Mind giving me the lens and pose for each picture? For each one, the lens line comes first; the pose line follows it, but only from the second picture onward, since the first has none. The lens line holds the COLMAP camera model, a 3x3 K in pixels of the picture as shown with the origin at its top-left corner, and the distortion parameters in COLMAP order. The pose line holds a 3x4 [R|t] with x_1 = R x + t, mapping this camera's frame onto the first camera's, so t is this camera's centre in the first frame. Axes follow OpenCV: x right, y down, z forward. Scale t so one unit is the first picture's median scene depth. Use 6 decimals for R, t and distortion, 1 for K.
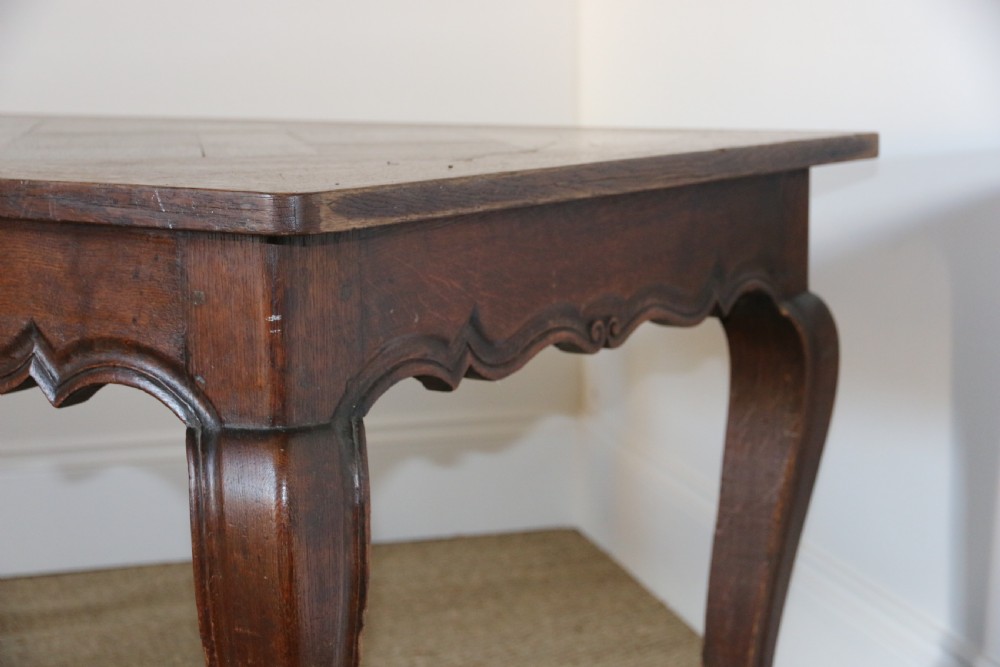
lens RADIAL K [[1762.2, 0, 500.0], [0, 1762.2, 333.5], [0, 0, 1]] dist [0.009215, 0.066696]
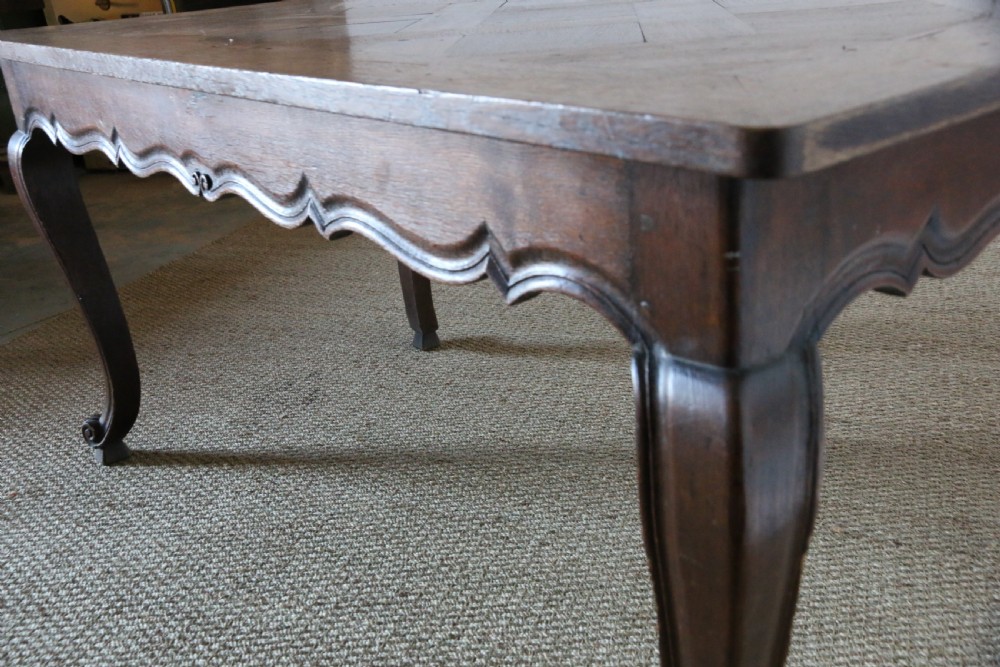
lens RADIAL K [[978.0, 0, 500.0], [0, 978.0, 333.5], [0, 0, 1]] dist [-0.016497, 0.136436]
pose [[0.959914, 0.045957, -0.276502, -0.088533], [0.024065, 0.969312, 0.244652, -0.082014], [0.279260, -0.241499, 0.929350, 0.426899]]
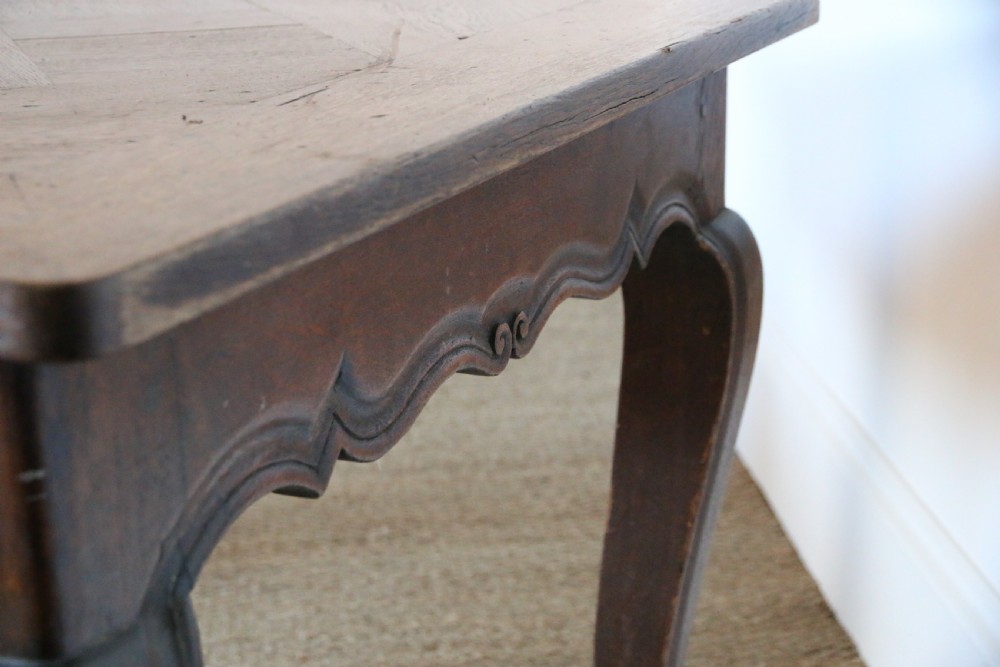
lens RADIAL K [[1762.2, 0, 500.0], [0, 1762.2, 333.5], [0, 0, 1]] dist [0.009215, 0.066696]
pose [[0.981583, -0.056448, 0.182506, -0.071939], [0.028794, 0.988150, 0.150766, -0.112645], [-0.188854, -0.142735, 0.971577, 0.388105]]
